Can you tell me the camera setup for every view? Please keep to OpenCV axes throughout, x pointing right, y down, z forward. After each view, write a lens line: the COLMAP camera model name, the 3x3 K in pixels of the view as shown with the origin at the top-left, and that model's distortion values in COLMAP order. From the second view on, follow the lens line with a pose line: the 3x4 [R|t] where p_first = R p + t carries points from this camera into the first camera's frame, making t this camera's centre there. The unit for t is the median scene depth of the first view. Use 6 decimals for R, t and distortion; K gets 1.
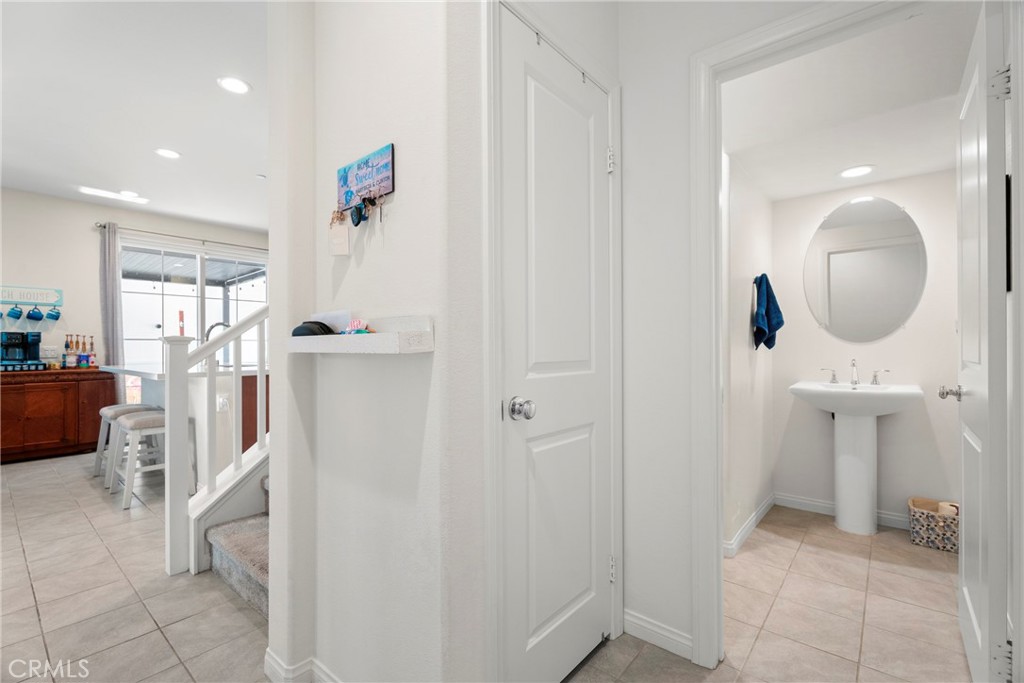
lens RADIAL K [[452.6, 0, 513.6], [0, 452.6, 346.5], [0, 0, 1]] dist [-0.002680, -0.000371]
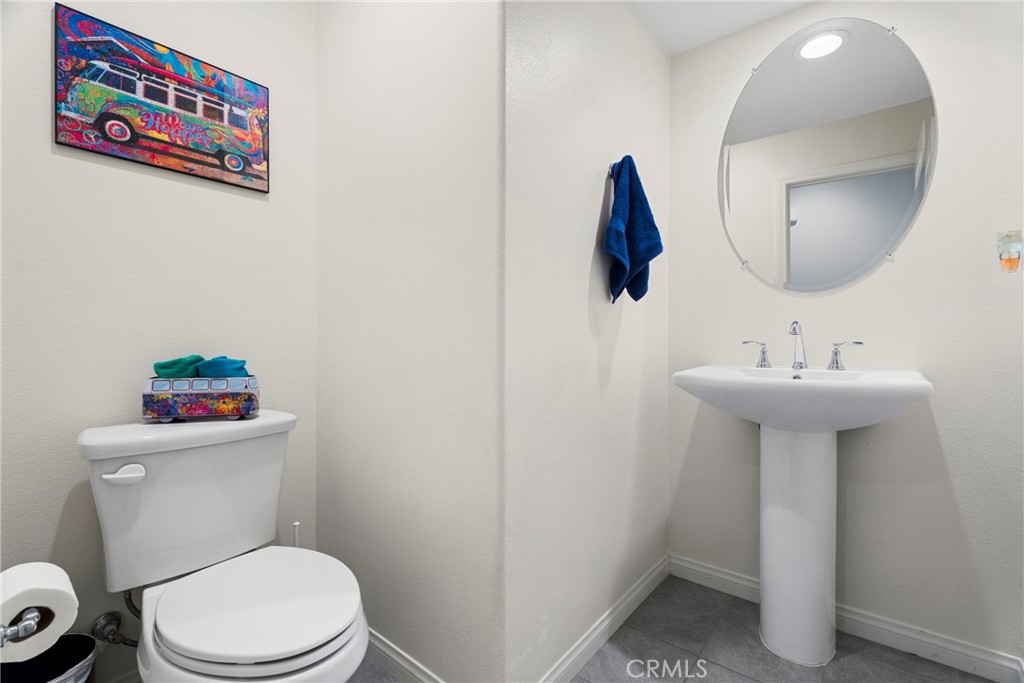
lens RADIAL K [[452.6, 0, 509.2], [0, 452.6, 339.7], [0, 0, 1]] dist [-0.002680, -0.000371]
pose [[0.999822, 0.003823, 0.018468, 0.413322], [-0.004014, 0.999939, 0.010306, 0.045675], [-0.018427, -0.010378, 0.999776, 0.485312]]
